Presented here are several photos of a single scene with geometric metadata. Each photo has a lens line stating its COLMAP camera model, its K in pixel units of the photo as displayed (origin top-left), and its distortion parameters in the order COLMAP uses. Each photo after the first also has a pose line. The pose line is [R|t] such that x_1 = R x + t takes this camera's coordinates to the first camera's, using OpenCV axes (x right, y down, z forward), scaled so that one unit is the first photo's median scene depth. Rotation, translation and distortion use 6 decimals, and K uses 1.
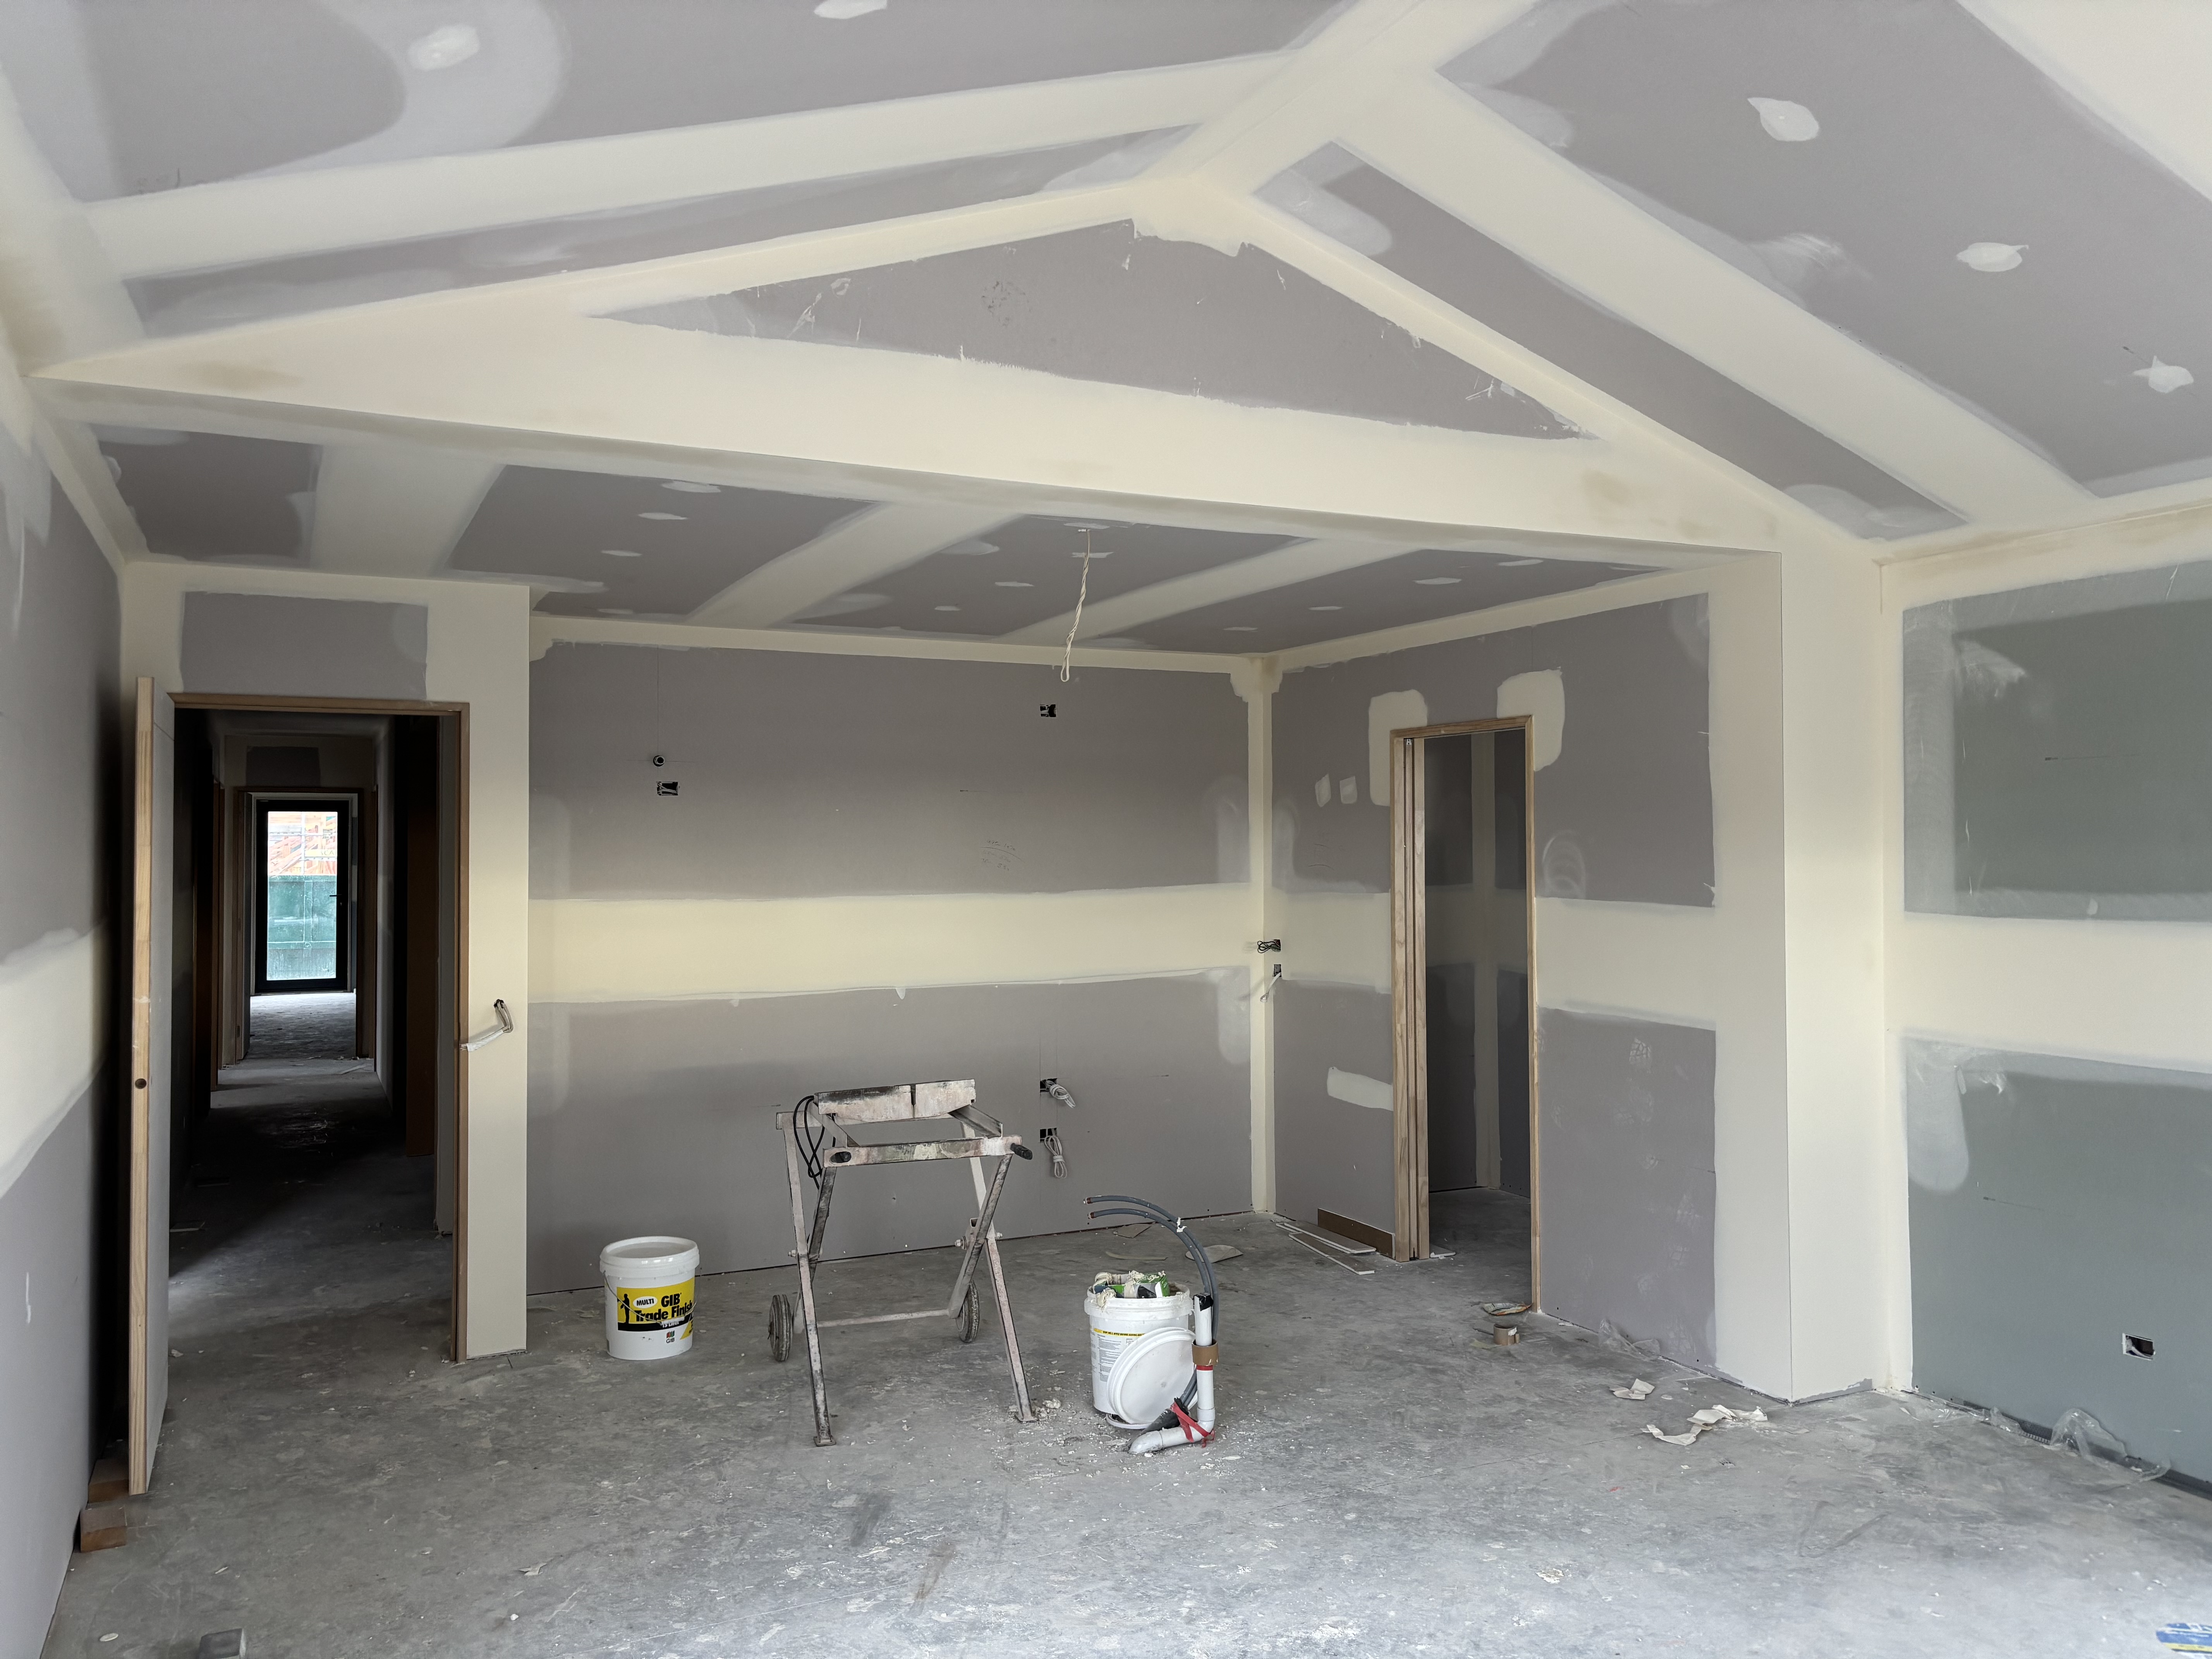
lens RADIAL K [[1649.8, 0, 1106.0], [0, 1649.8, 829.5], [0, 0, 1]] dist [0.067411, -0.089377]
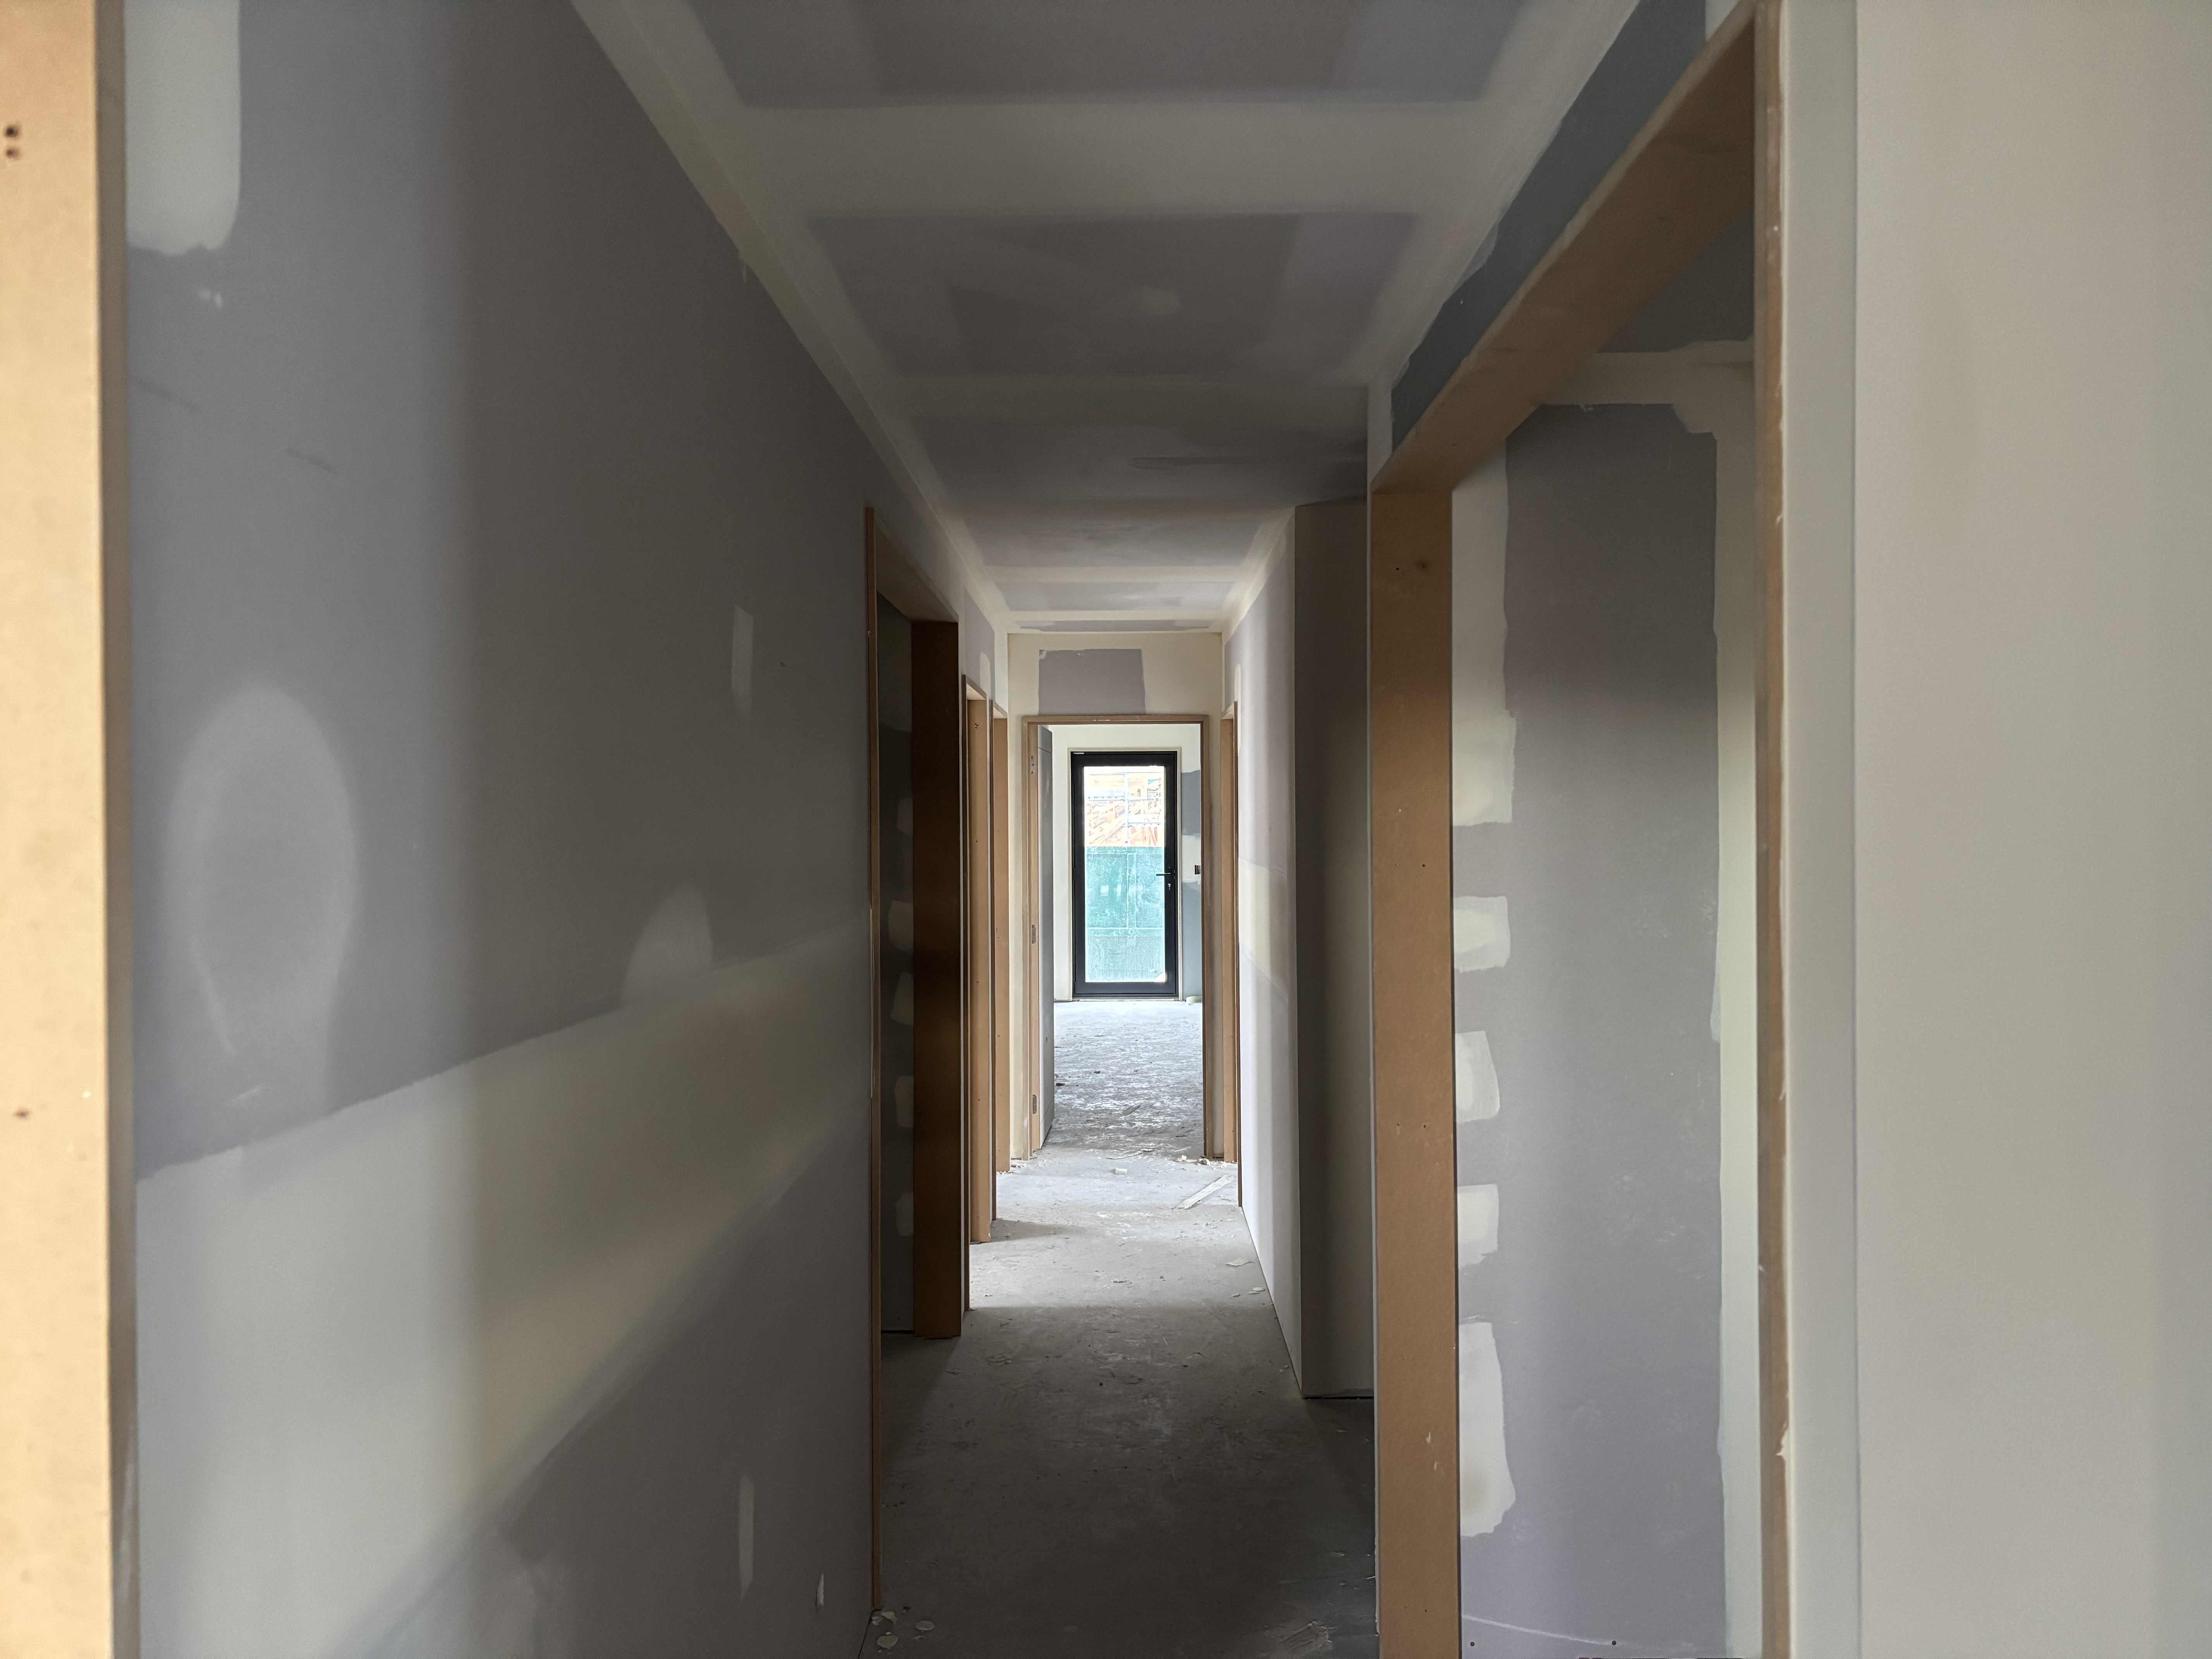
lens RADIAL K [[1649.8, 0, 1106.0], [0, 1649.8, 829.5], [0, 0, 1]] dist [0.067411, -0.089377]
pose [[0.895185, -0.003894, -0.445678, -0.148937], [0.014209, 0.999703, 0.019805, 0.003640], [0.445469, -0.024062, 0.894974, 0.312627]]
